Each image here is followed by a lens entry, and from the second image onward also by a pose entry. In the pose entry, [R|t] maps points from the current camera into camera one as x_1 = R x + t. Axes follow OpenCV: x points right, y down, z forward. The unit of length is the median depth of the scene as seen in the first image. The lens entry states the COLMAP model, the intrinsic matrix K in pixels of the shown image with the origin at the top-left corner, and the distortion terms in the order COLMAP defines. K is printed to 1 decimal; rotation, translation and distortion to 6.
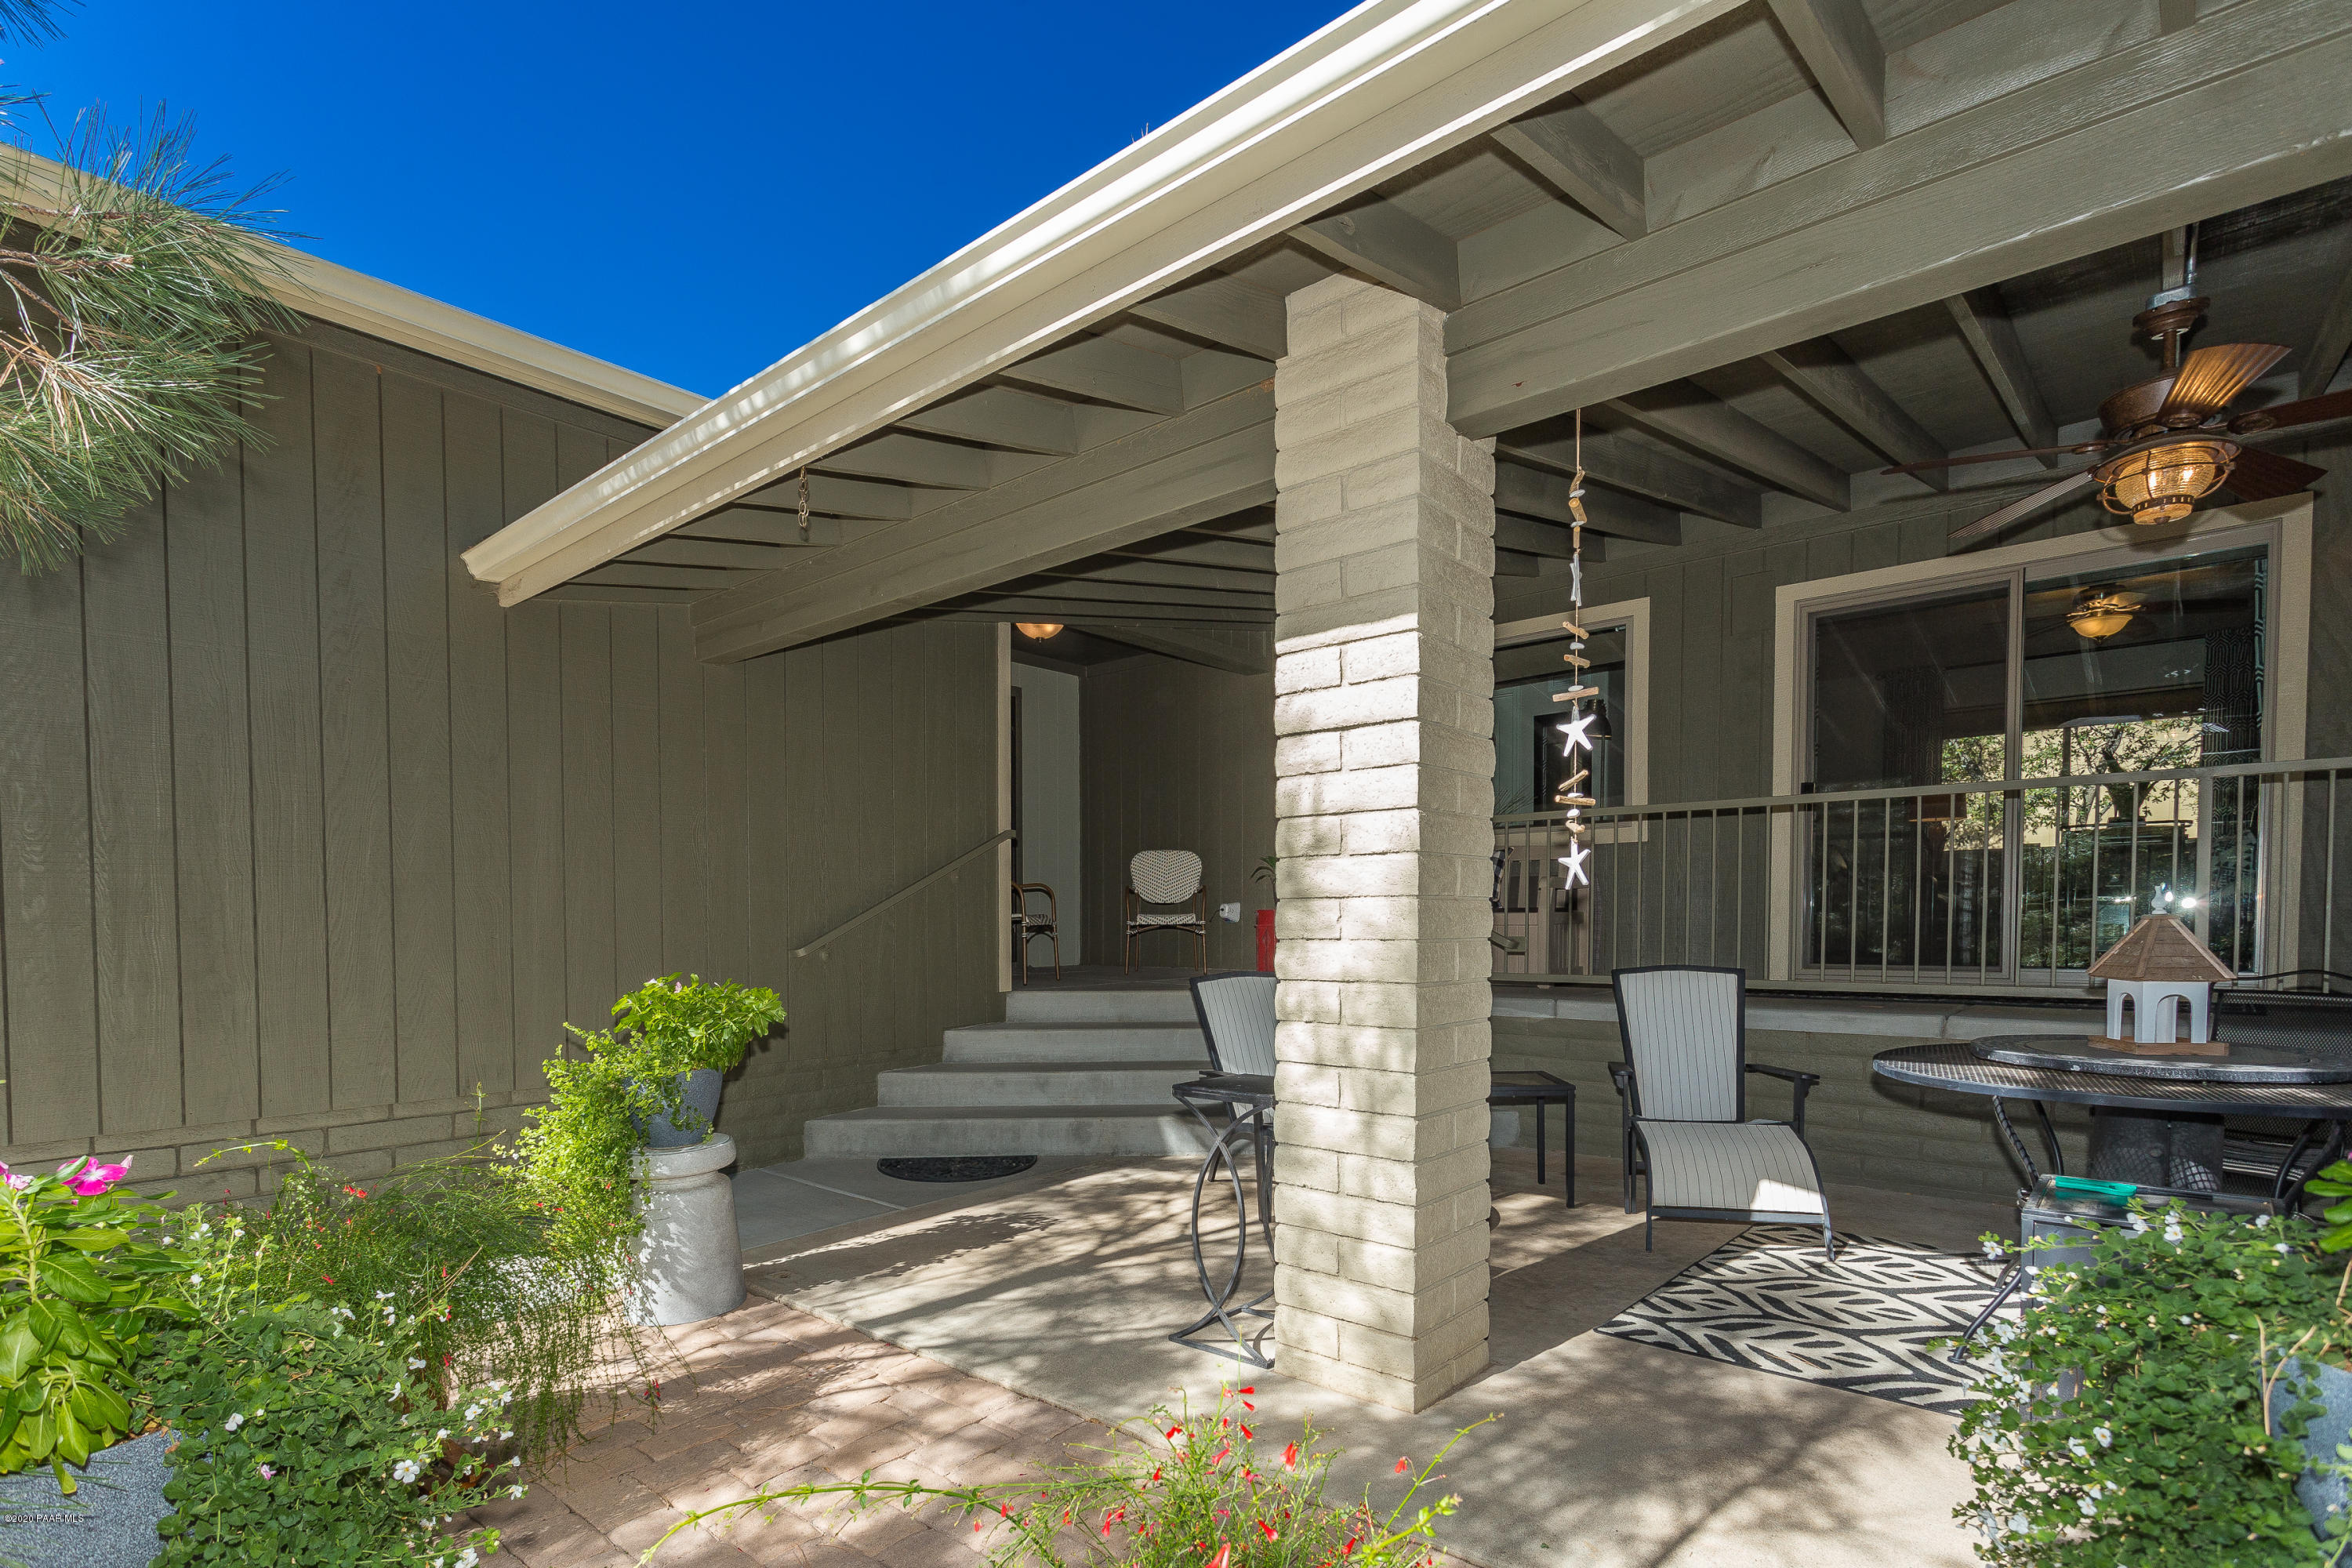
lens RADIAL K [[1157.8, 0, 1175.9], [0, 1157.8, 954.9], [0, 0, 1]] dist [0.079418, 0.000019]
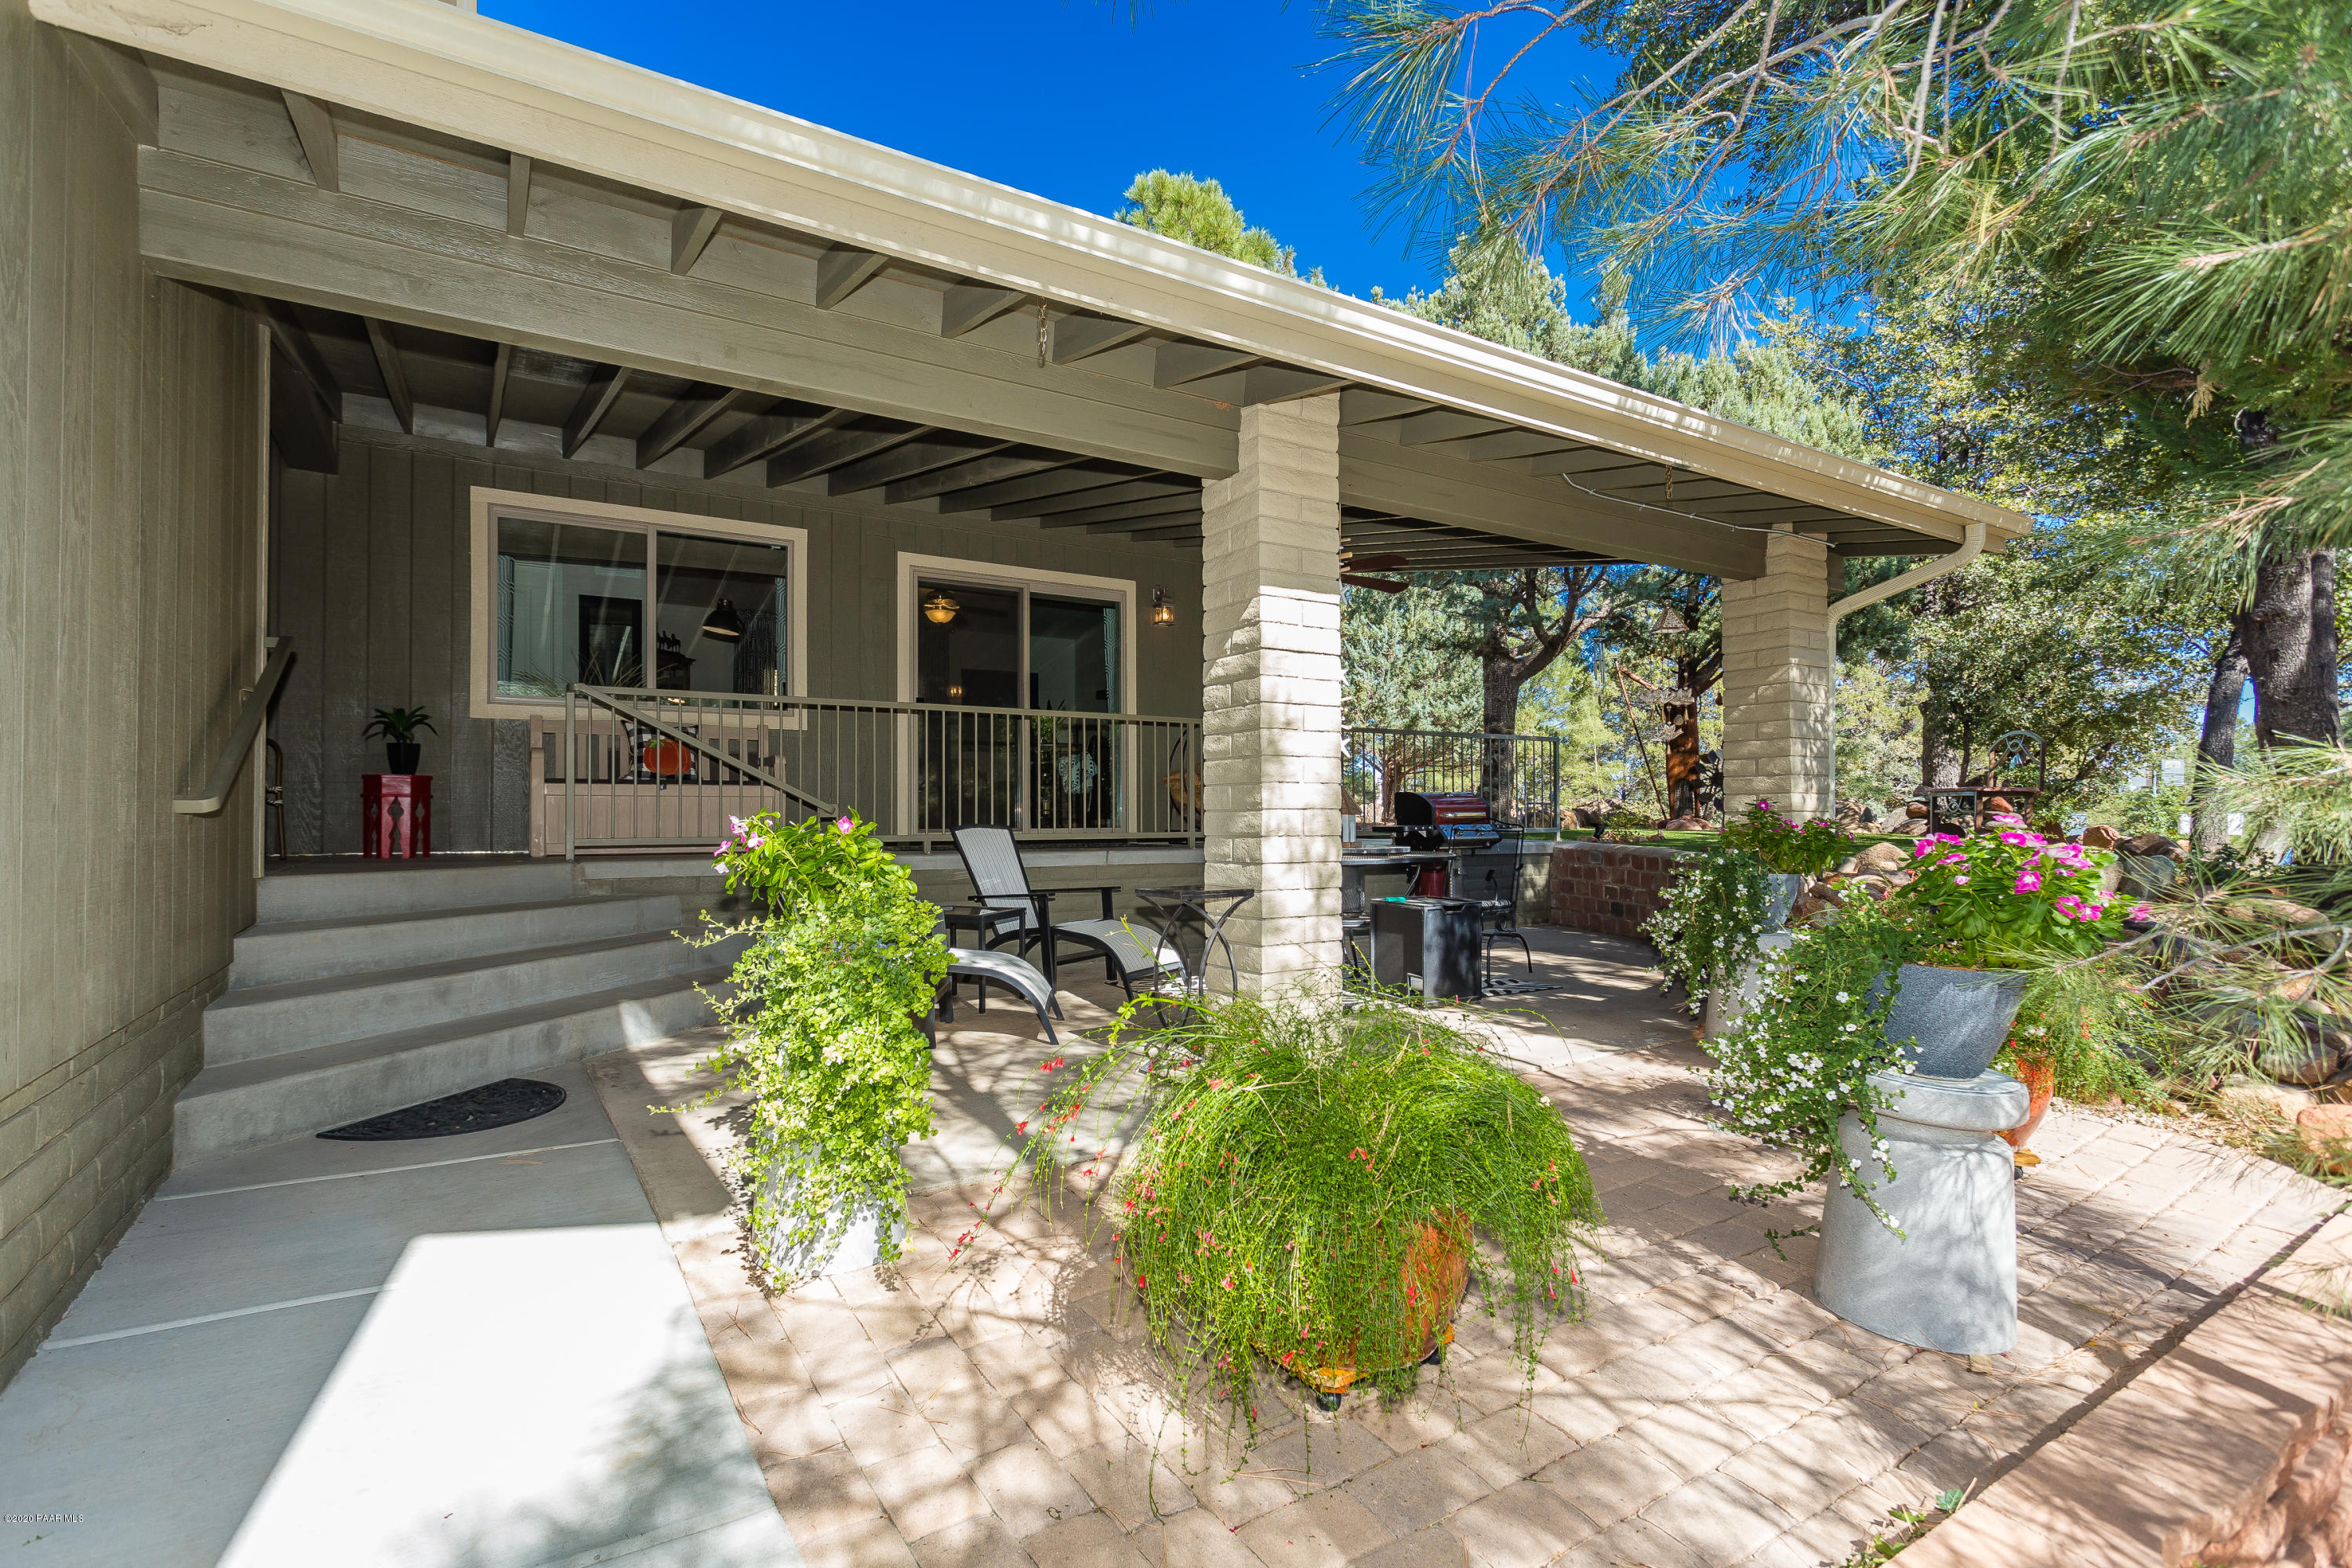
lens RADIAL K [[1103.0, 0, 1176.0], [0, 1103.0, 784.0], [0, 0, 1]] dist [-0.017361, 0.000168]
pose [[0.298723, 0.027013, 0.953957, -1.130017], [0.030314, 0.998826, -0.037776, 0.033371], [-0.953858, 0.040203, 0.297554, 0.598867]]
